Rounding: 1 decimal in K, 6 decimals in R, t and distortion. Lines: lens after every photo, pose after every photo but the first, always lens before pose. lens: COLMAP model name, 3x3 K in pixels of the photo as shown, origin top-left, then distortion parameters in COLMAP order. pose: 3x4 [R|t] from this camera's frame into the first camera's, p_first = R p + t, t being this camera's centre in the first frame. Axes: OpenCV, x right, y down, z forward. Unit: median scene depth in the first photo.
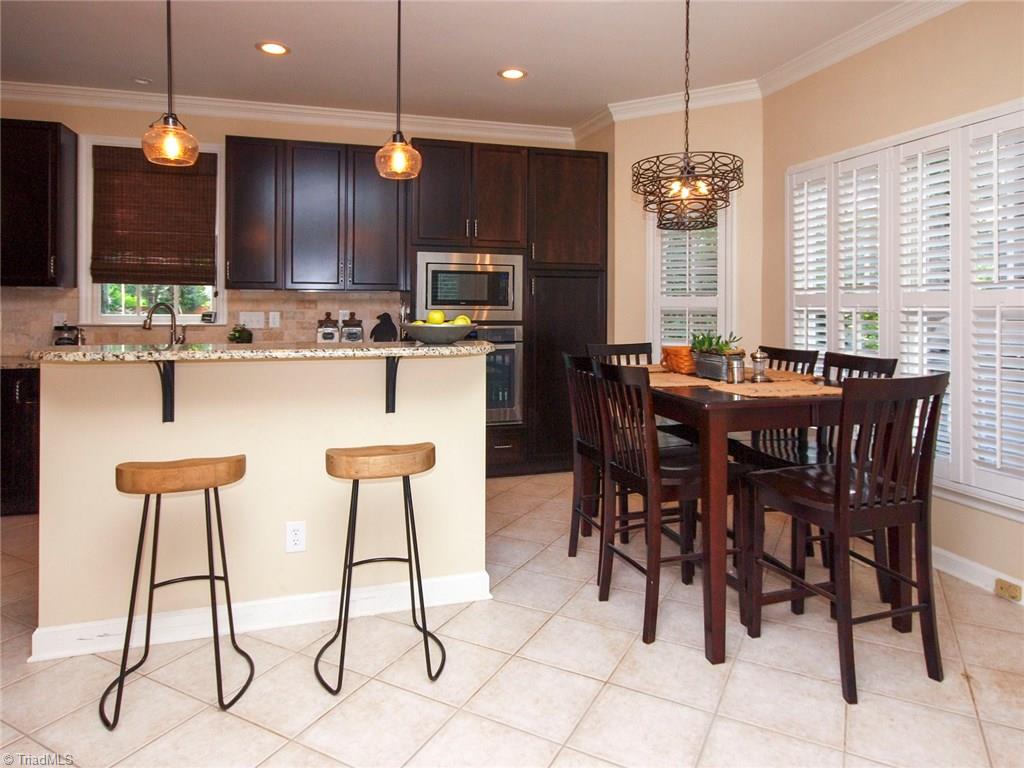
lens RADIAL K [[640.9, 0, 509.7], [0, 640.9, 359.8], [0, 0, 1]] dist [0.003344, -0.003930]
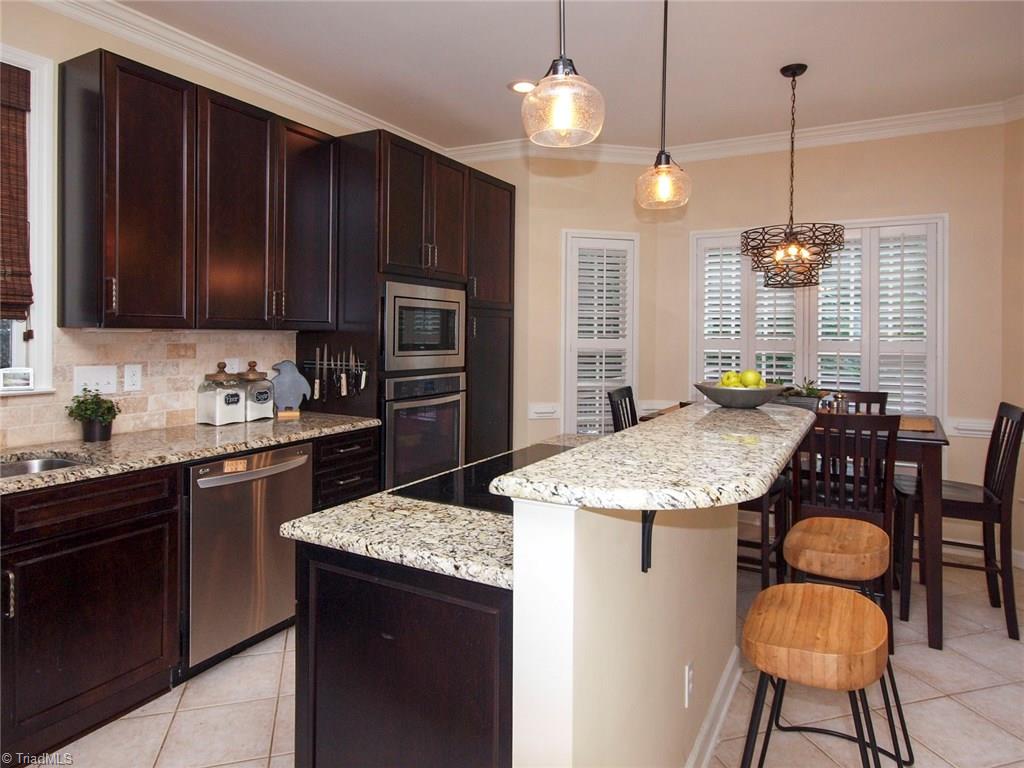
lens RADIAL K [[644.1, 0, 512.0], [0, 644.1, 384.0], [0, 0, 1]] dist [-0.001488, 0.001977]
pose [[0.708894, -0.051163, 0.703457, -0.558302], [0.050690, 0.998482, 0.021539, -0.053787], [-0.703491, 0.020389, 0.710412, 0.343893]]
